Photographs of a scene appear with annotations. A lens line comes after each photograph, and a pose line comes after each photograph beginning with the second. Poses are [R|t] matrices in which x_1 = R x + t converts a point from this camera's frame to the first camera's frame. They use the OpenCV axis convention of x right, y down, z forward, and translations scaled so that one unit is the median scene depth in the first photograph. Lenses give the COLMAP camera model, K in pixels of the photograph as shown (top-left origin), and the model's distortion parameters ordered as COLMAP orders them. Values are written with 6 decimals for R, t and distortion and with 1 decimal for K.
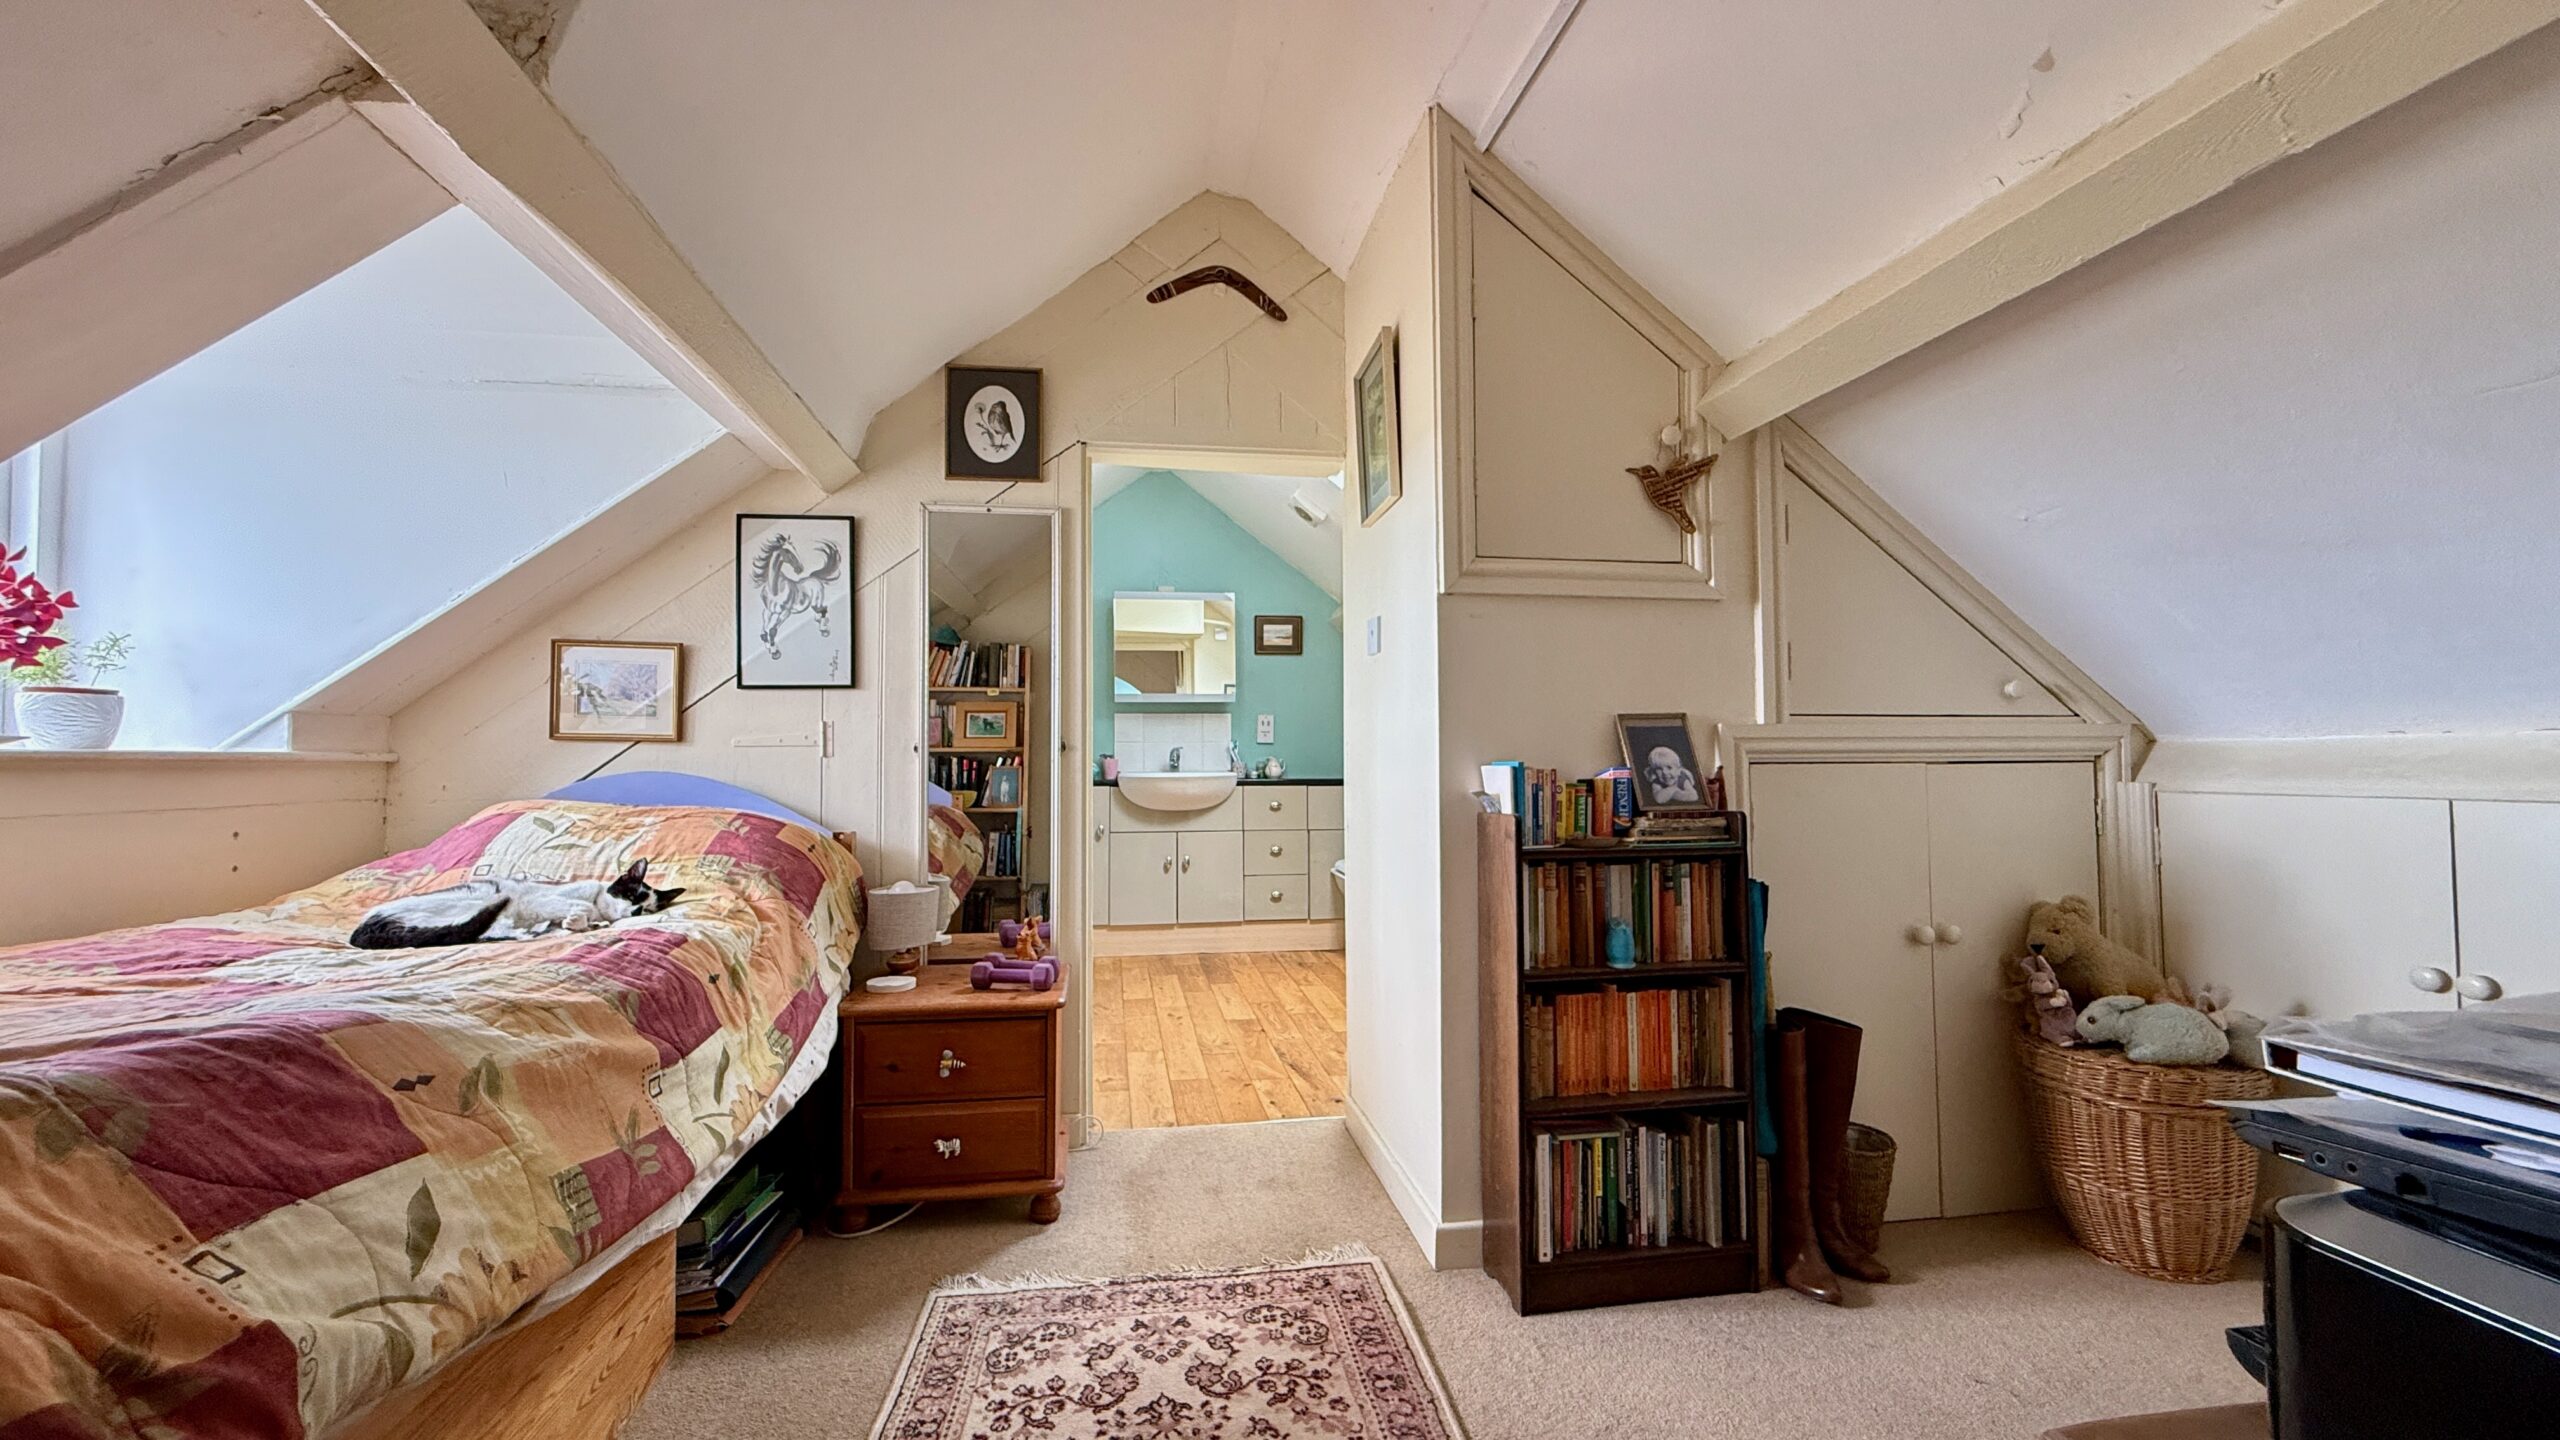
lens RADIAL K [[1002.2, 0, 1277.8], [0, 1002.2, 725.3], [0, 0, 1]] dist [0.000763, 0.000022]
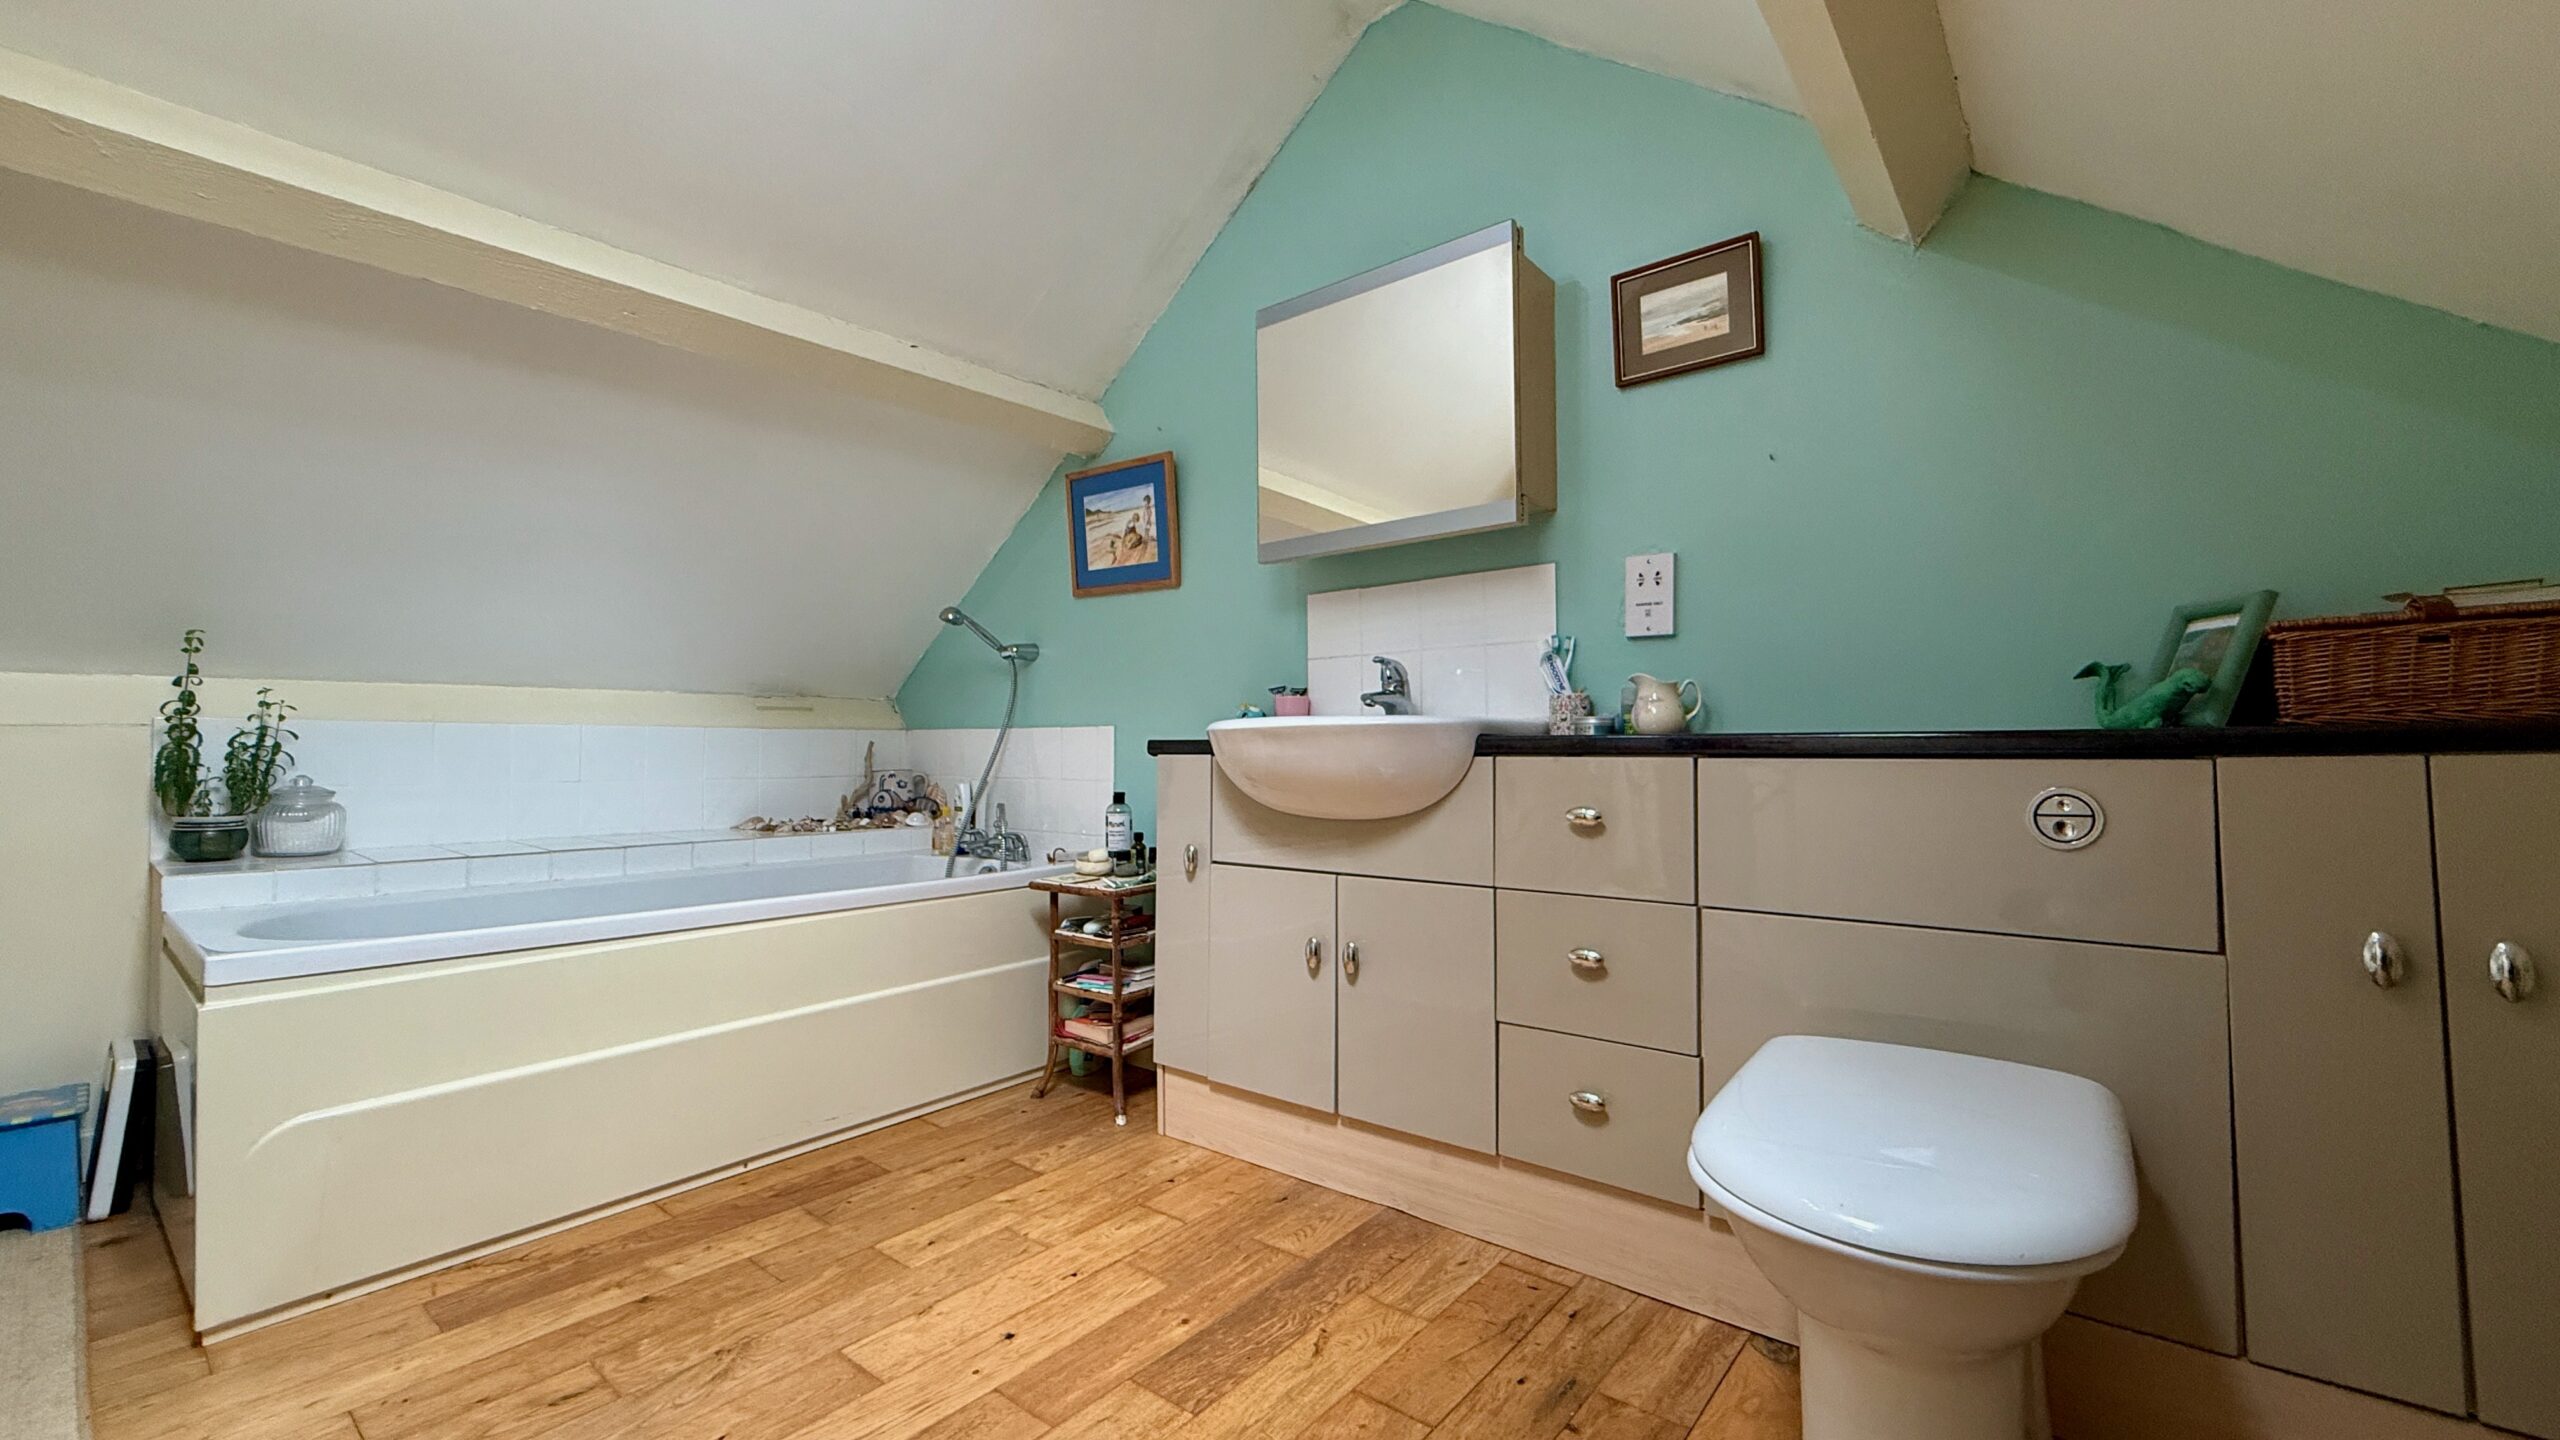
lens RADIAL K [[1002.2, 0, 1283.0], [0, 1002.2, 719.3], [0, 0, 1]] dist [0.000763, 0.000022]
pose [[0.667870, -0.021989, -0.743953, 0.160129], [0.032277, 0.999479, -0.000566, 0.042786], [0.743578, -0.023635, 0.668231, 0.674792]]
